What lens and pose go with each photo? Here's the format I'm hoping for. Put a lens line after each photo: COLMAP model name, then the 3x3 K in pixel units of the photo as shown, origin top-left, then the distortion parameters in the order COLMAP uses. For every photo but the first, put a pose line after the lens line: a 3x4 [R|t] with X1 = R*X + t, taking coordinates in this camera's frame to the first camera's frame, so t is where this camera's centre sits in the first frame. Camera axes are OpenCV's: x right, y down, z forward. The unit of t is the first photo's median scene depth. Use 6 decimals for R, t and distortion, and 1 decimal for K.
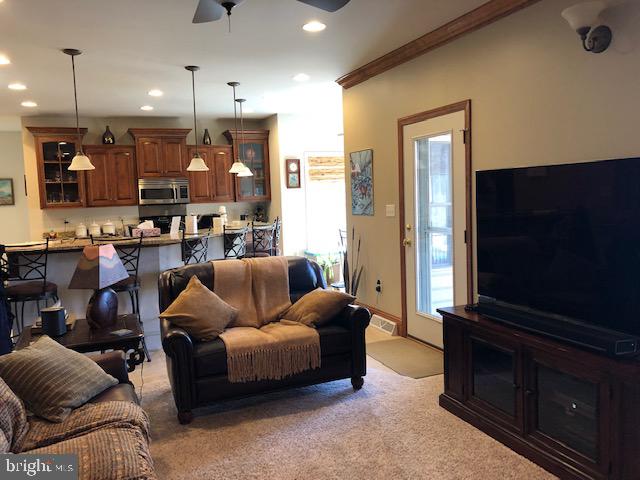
lens RADIAL K [[528.5, 0, 318.0], [0, 528.5, 244.0], [0, 0, 1]] dist [0.003225, -0.004019]
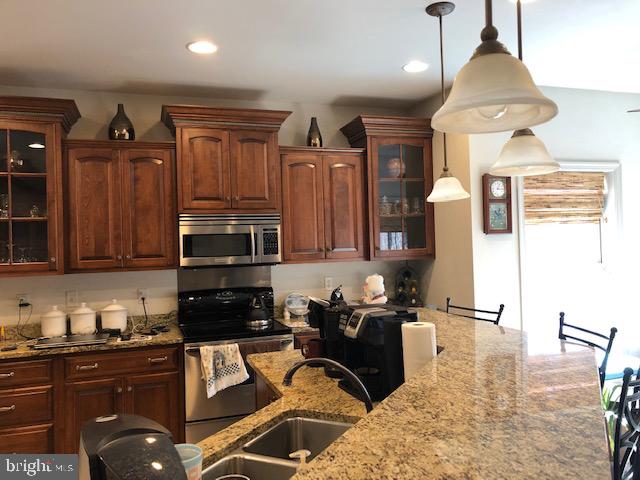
lens RADIAL K [[528.5, 0, 323.7], [0, 528.5, 238.3], [0, 0, 1]] dist [0.003225, -0.004019]
pose [[0.998224, -0.000177, -0.059565, -0.180455], [-0.006489, 0.993720, -0.111709, -0.048157], [0.059211, 0.111897, 0.991954, 0.534815]]
